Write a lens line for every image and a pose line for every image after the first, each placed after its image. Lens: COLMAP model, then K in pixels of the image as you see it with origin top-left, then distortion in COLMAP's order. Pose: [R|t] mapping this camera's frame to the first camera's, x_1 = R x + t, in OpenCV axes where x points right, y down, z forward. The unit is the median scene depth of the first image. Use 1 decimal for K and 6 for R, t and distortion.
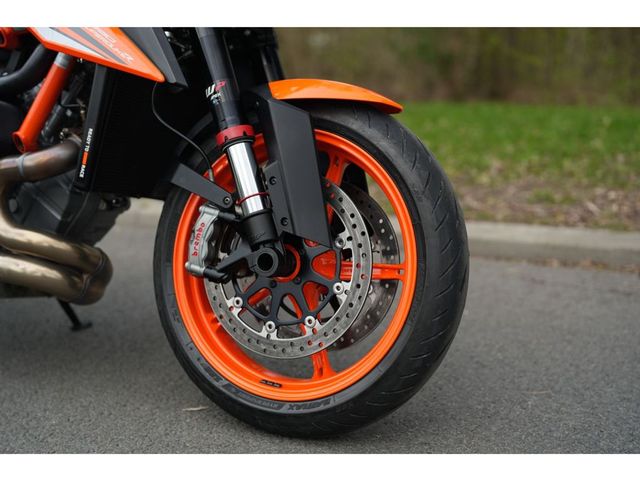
lens RADIAL K [[885.5, 0, 320.0], [0, 885.5, 240.0], [0, 0, 1]] dist [-0.103959, 0.984594]
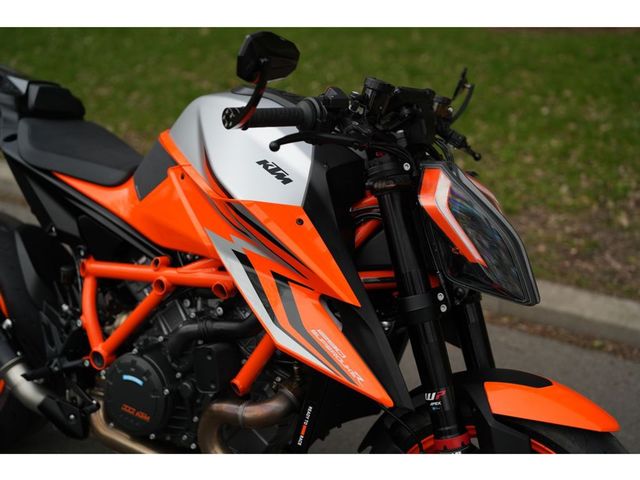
lens RADIAL K [[885.5, 0, 320.0], [0, 885.5, 240.0], [0, 0, 1]] dist [-0.103959, 0.984594]
pose [[0.996011, 0.046874, -0.075932, -0.179808], [-0.032084, 0.982133, 0.185434, -0.530834], [0.083267, -0.182258, 0.979719, -0.005794]]
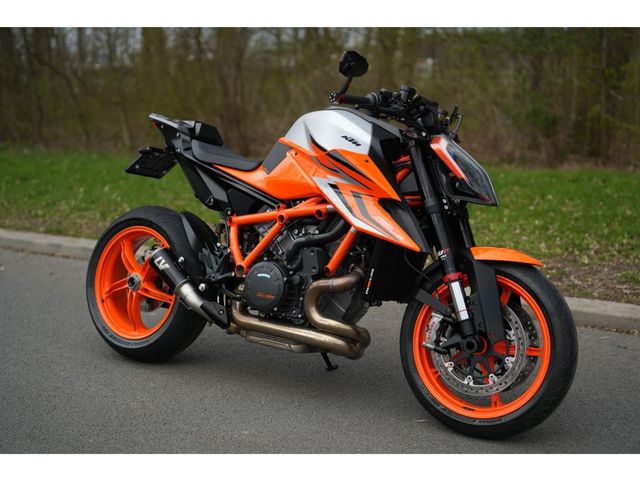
lens RADIAL K [[885.5, 0, 320.0], [0, 885.5, 240.0], [0, 0, 1]] dist [-0.103959, 0.984594]
pose [[0.994575, 0.021834, -0.101702, -0.184780], [-0.023863, 0.999539, -0.018773, -0.152093], [0.101245, 0.021098, 0.994638, -0.900622]]
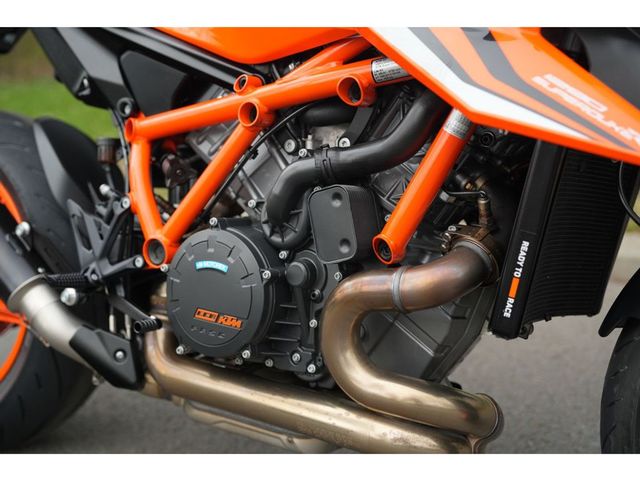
lens RADIAL K [[885.5, 0, 320.0], [0, 885.5, 240.0], [0, 0, 1]] dist [-0.103959, 0.984594]
pose [[0.992885, -0.020052, -0.117380, -0.335815], [0.026740, 0.998091, 0.055679, -0.168410], [0.116039, -0.058421, 0.991525, 0.377883]]
